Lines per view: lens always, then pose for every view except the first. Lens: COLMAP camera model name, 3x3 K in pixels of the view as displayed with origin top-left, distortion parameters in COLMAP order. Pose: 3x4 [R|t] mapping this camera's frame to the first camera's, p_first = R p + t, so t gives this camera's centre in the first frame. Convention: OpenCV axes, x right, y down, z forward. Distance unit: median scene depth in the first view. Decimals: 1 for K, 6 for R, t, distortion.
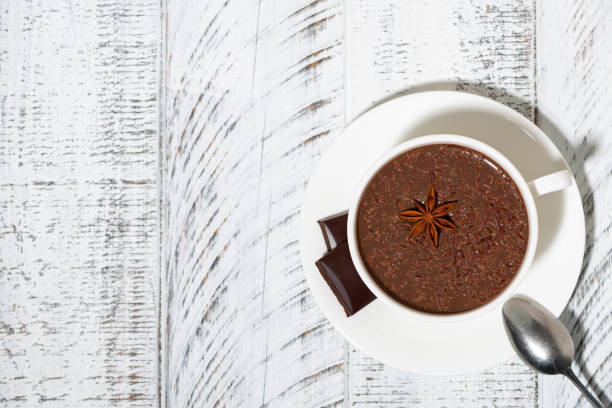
lens RADIAL K [[2368.2, 0, 276.3], [0, 2368.2, 185.2], [0, 0, 1]] dist [0.135525, 0.000000]
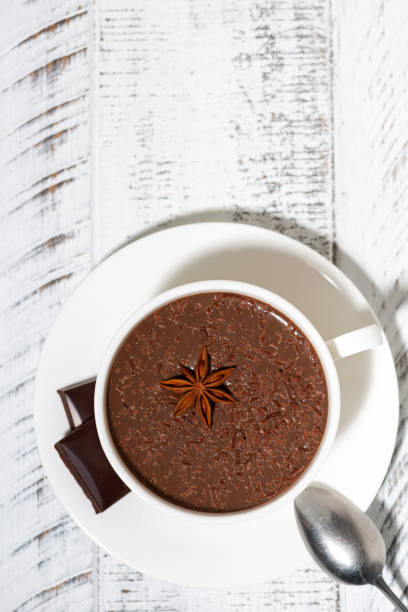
lens RADIAL K [[2368.2, 0, 200.1], [0, 2368.2, 308.5], [0, 0, 1]] dist [0.135525, 0.000000]
pose [[0.998036, -0.007663, 0.062179, 0.015930], [0.007004, 0.999917, 0.010811, -0.019708], [-0.062256, -0.010354, 0.998006, 0.218819]]
